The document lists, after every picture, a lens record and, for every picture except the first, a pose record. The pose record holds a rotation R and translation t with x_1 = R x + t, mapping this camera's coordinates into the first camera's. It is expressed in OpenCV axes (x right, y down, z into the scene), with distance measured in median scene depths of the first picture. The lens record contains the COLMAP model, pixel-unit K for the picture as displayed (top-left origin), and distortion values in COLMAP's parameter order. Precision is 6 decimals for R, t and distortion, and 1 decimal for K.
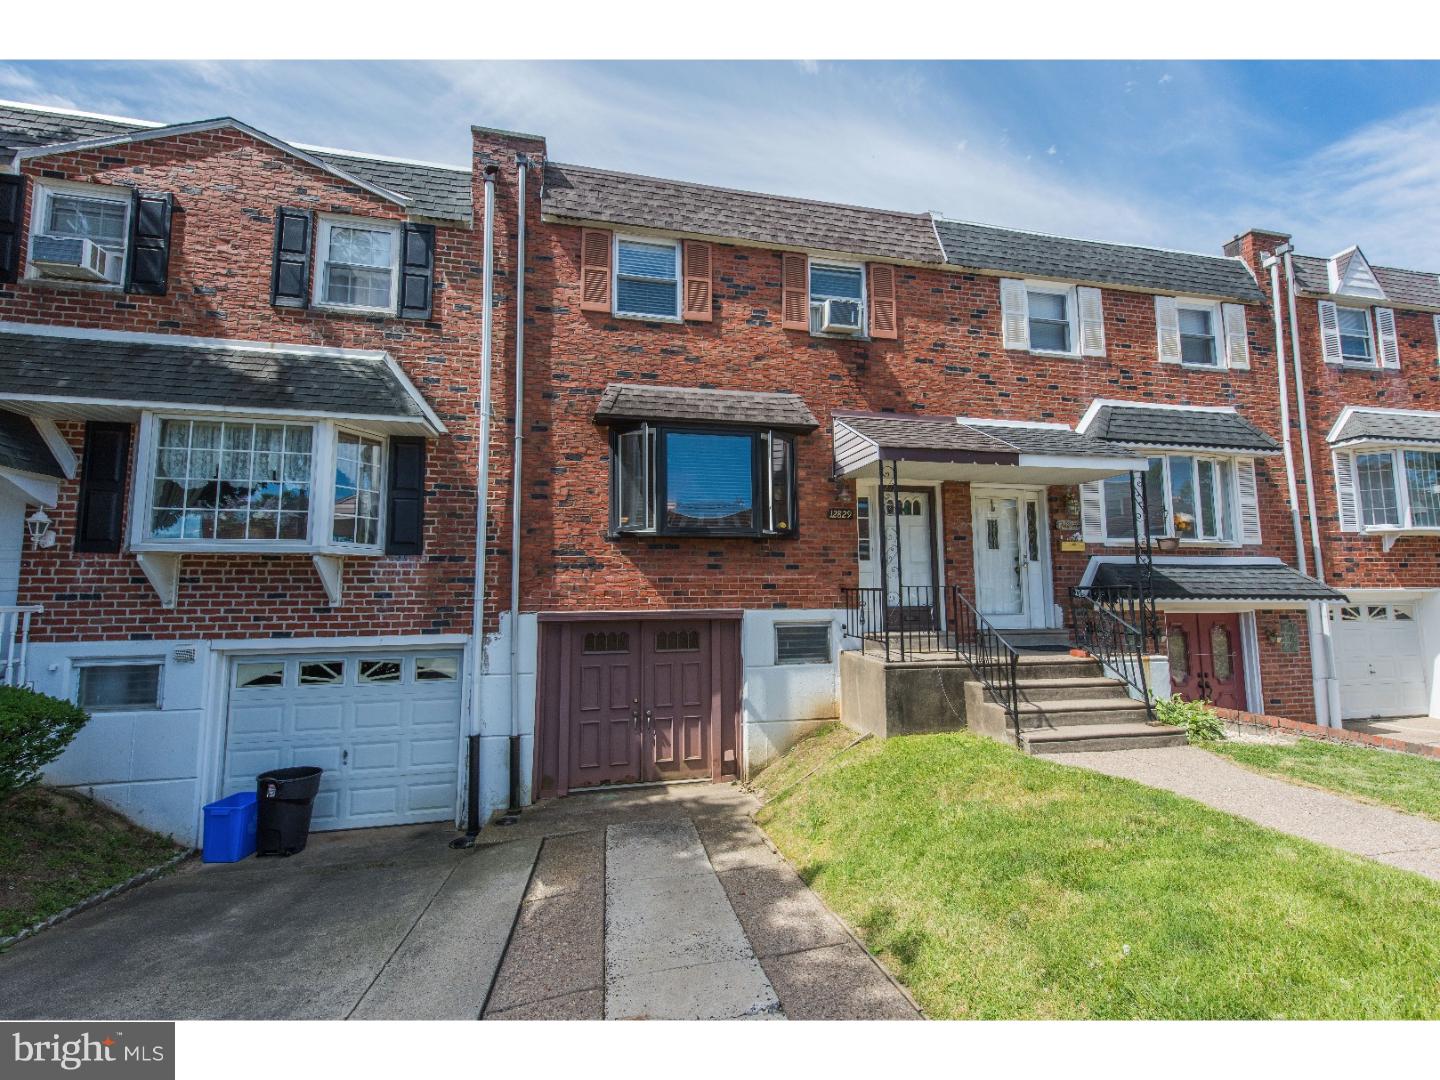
lens RADIAL K [[567.0, 0, 720.0], [0, 567.0, 540.0], [0, 0, 1]] dist [0.011816, -0.000165]
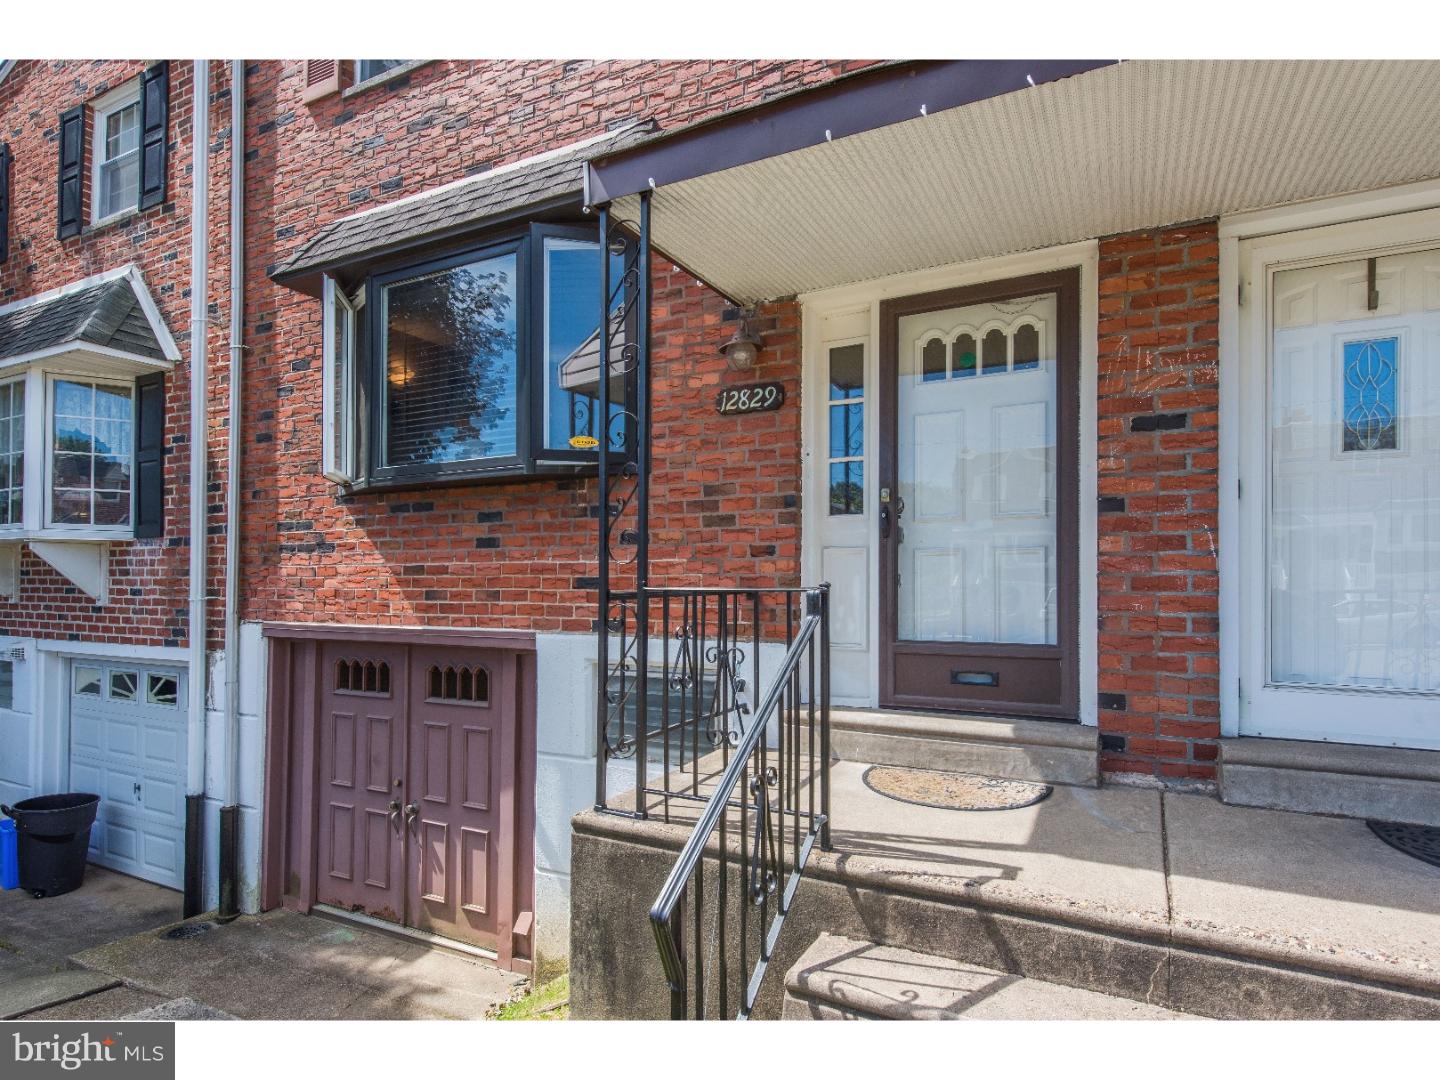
lens RADIAL K [[753.2, 0, 720.9], [0, 753.2, 570.8], [0, 0, 1]] dist [0.004650, 0.000225]
pose [[0.774753, -0.000128, -0.632264, 0.586295], [0.056859, 0.995962, 0.069471, 0.039170], [0.629703, -0.089773, 0.771632, 0.650074]]
